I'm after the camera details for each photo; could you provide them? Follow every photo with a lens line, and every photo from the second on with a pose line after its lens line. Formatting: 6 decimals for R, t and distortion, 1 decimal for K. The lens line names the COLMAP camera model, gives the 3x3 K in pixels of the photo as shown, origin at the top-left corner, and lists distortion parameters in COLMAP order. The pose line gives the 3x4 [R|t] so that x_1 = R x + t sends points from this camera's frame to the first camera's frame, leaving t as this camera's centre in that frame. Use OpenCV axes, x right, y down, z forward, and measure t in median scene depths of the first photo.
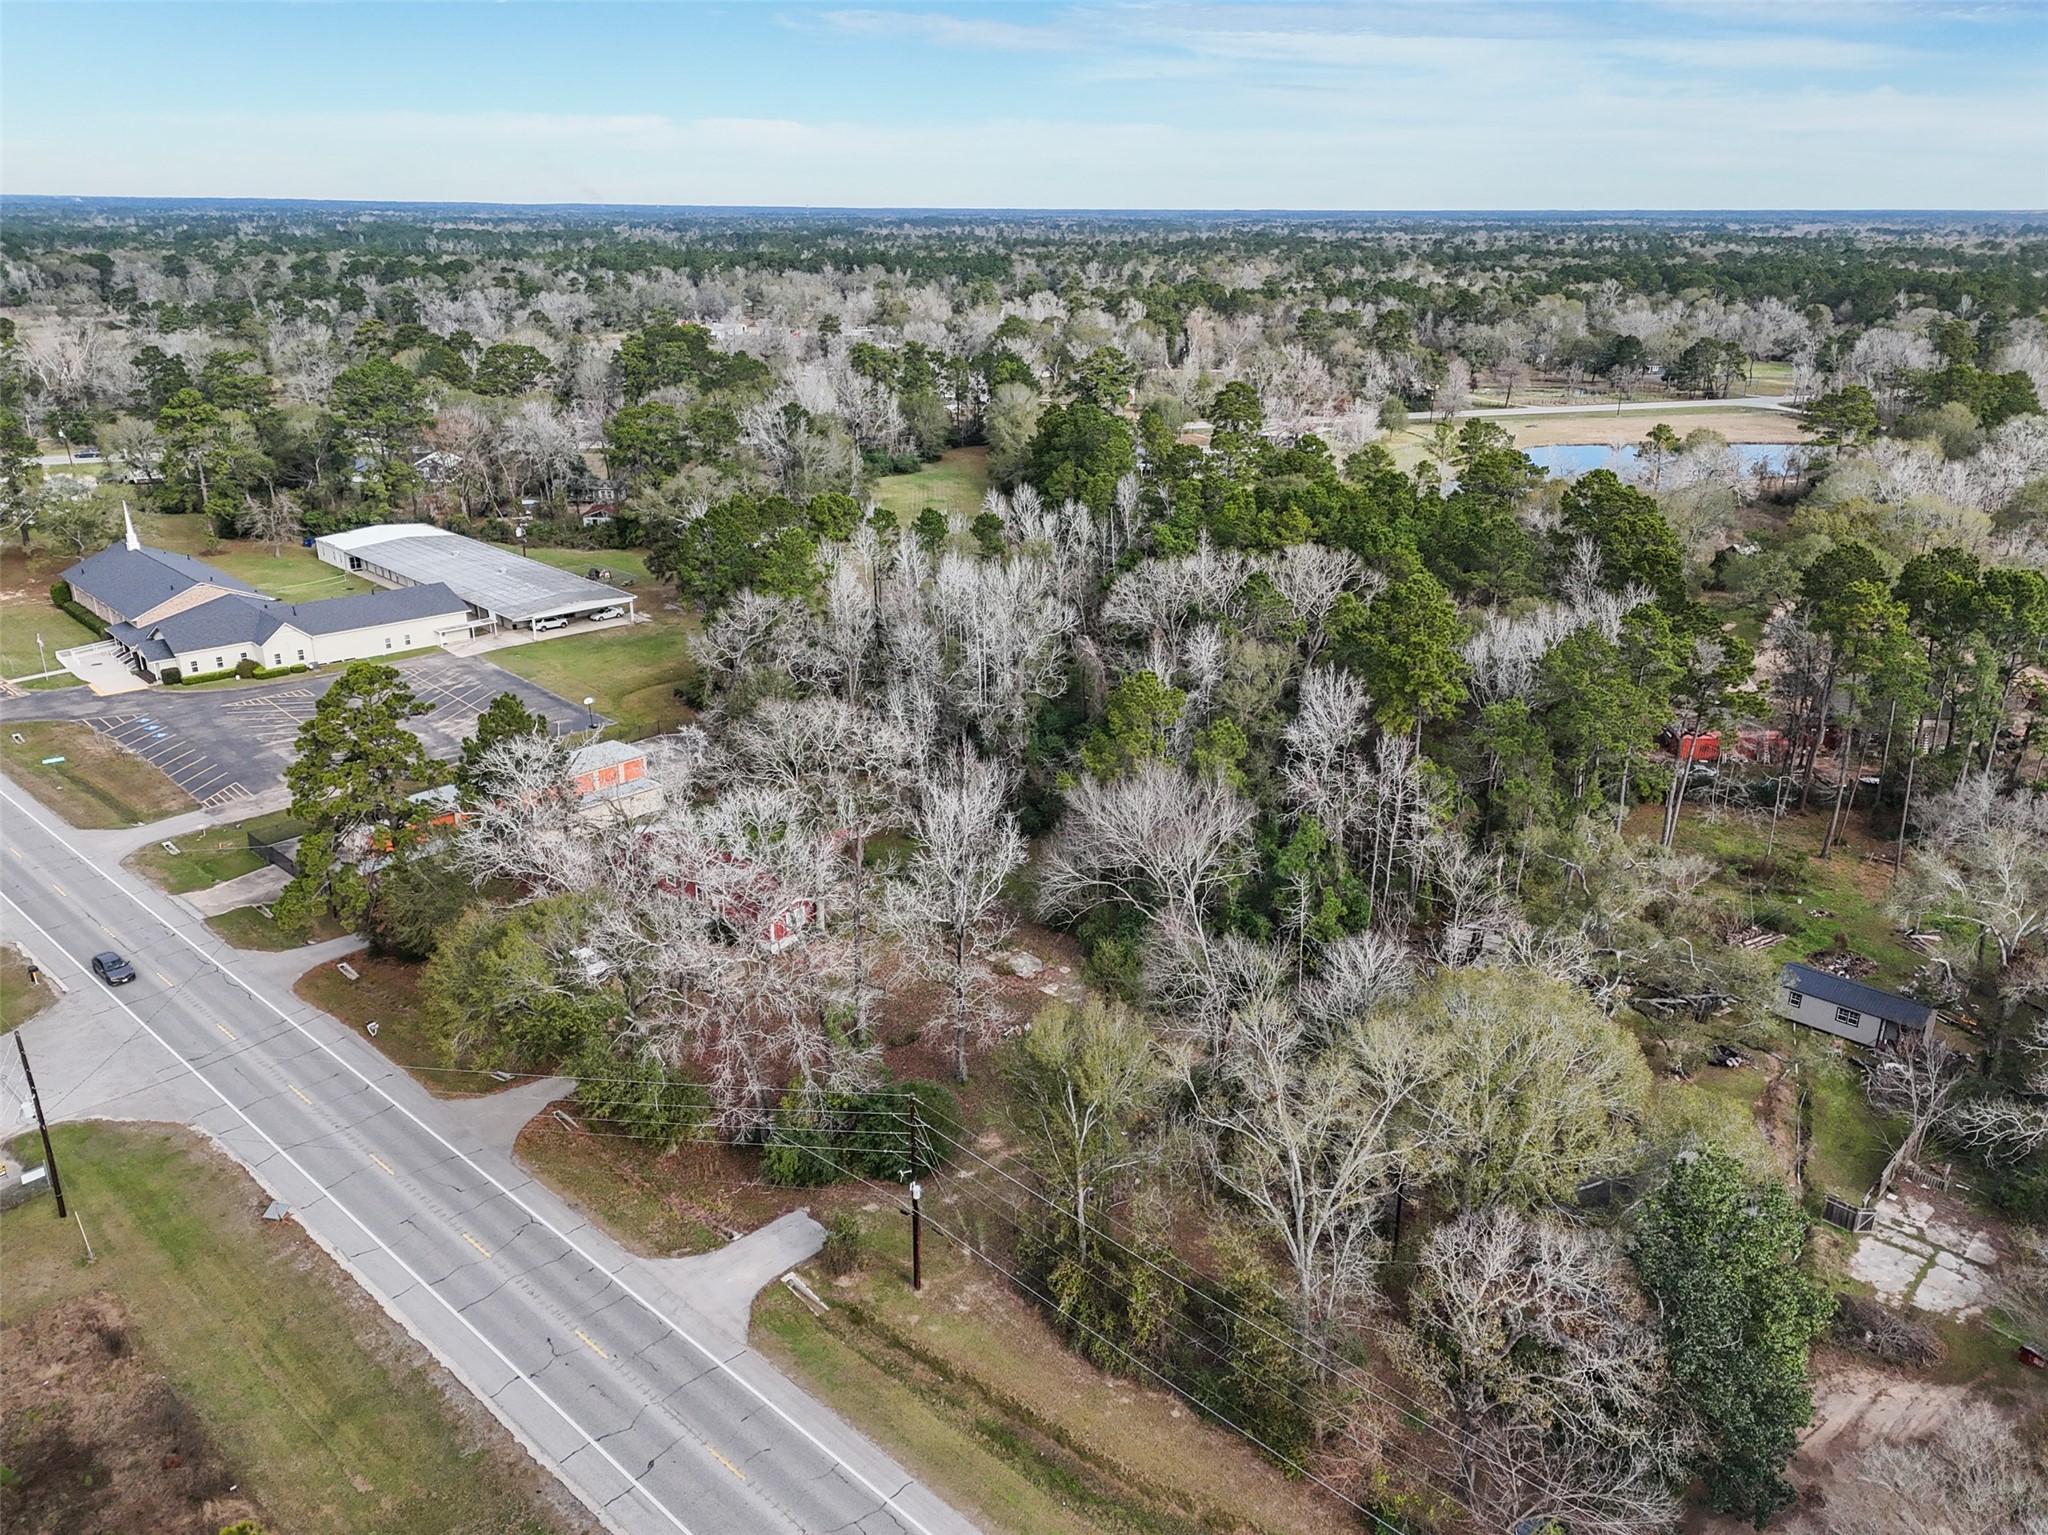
lens RADIAL K [[1497.6, 0, 1030.1], [0, 1497.6, 759.6], [0, 0, 1]] dist [0.076890, -0.065462]
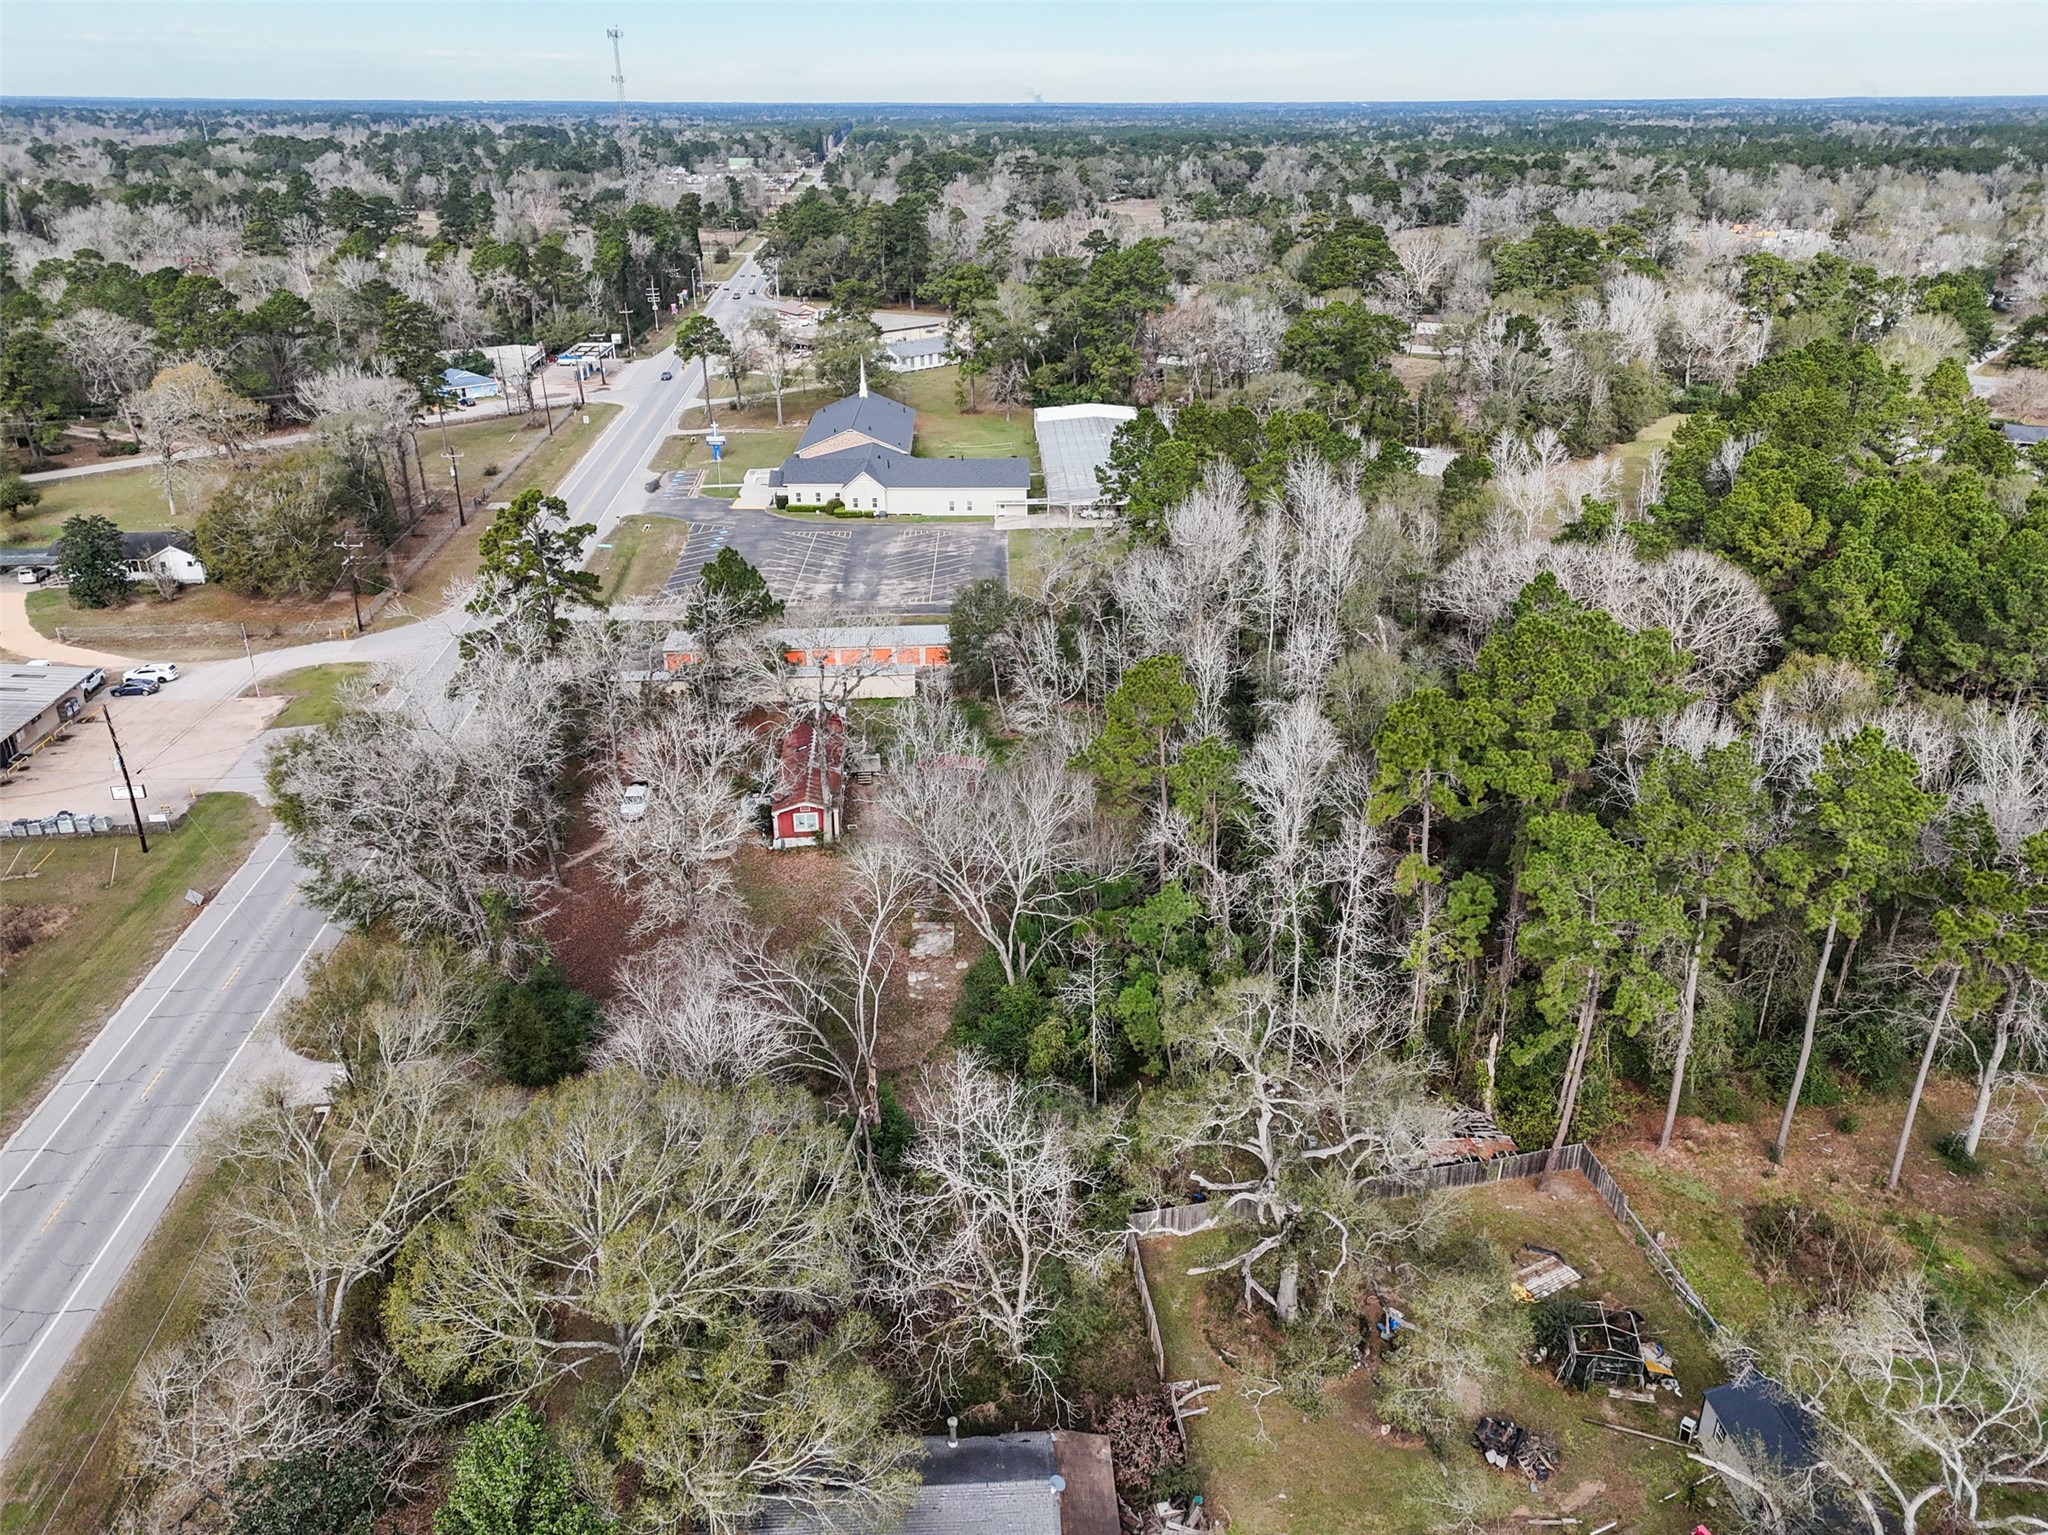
lens RADIAL K [[1497.6, 0, 1030.1], [0, 1497.6, 759.6], [0, 0, 1]] dist [0.076890, -0.065462]
pose [[0.739893, 0.262674, -0.619323, 0.358092], [-0.226928, 0.964113, 0.137803, -0.066348], [0.633295, 0.038582, 0.772948, 0.221898]]
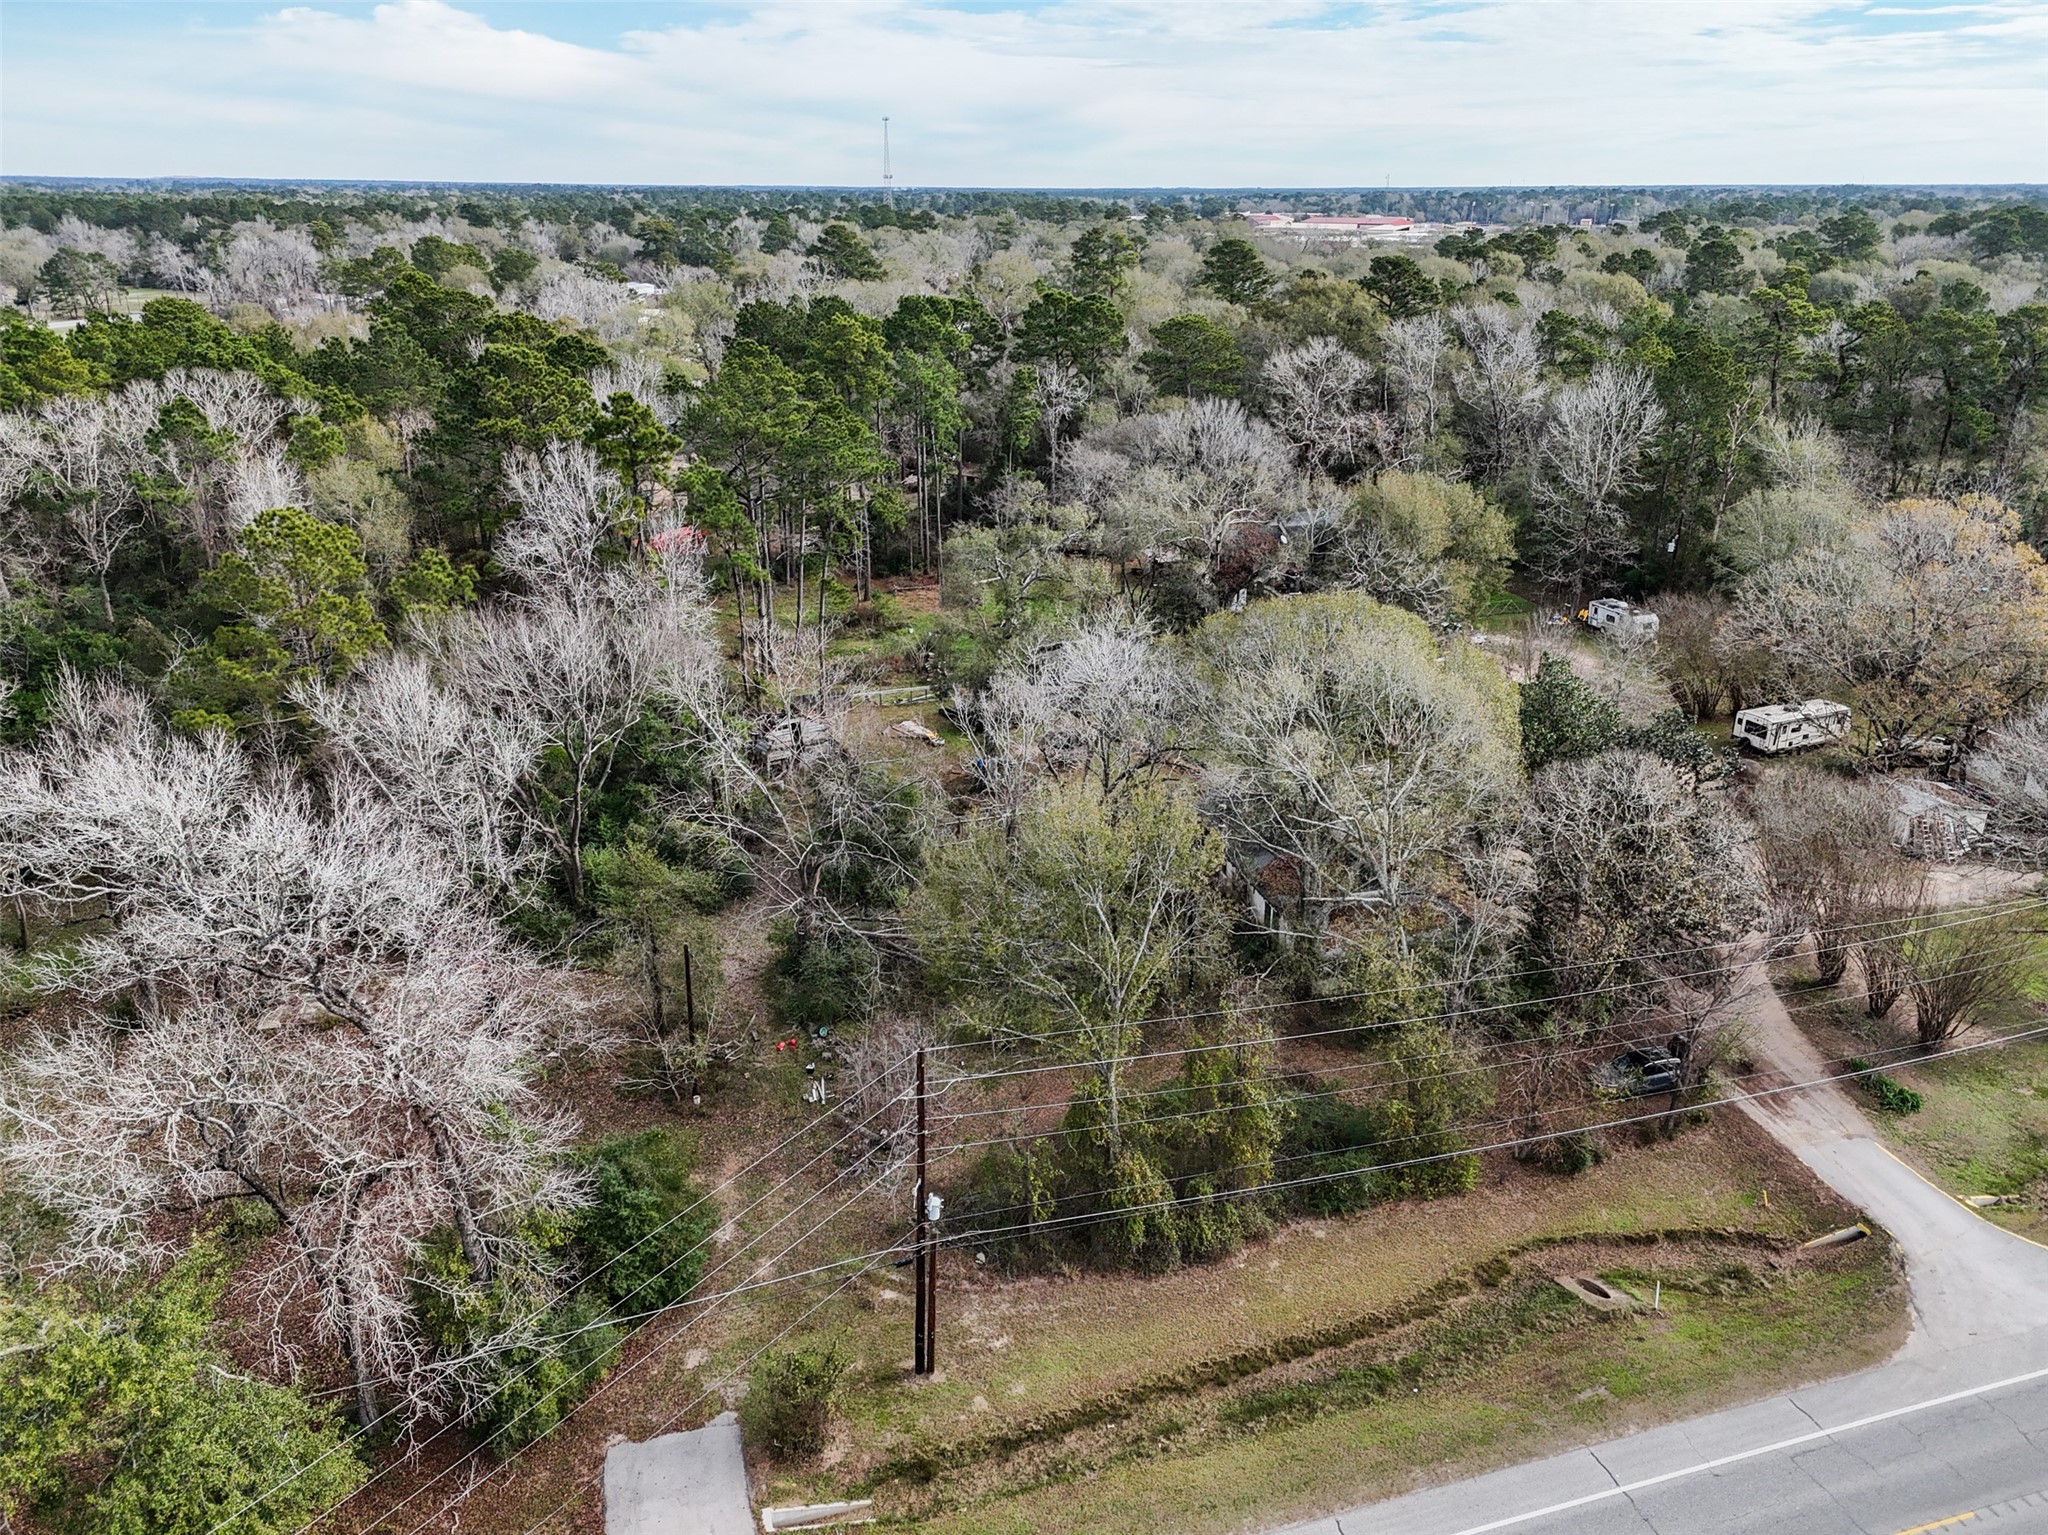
lens RADIAL K [[1497.6, 0, 1030.1], [0, 1497.6, 759.6], [0, 0, 1]] dist [0.076890, -0.065462]
pose [[0.495386, -0.312243, 0.810615, -0.208987], [0.298133, 0.937598, 0.178960, 0.012746], [-0.815910, 0.153017, 0.557563, 0.268913]]
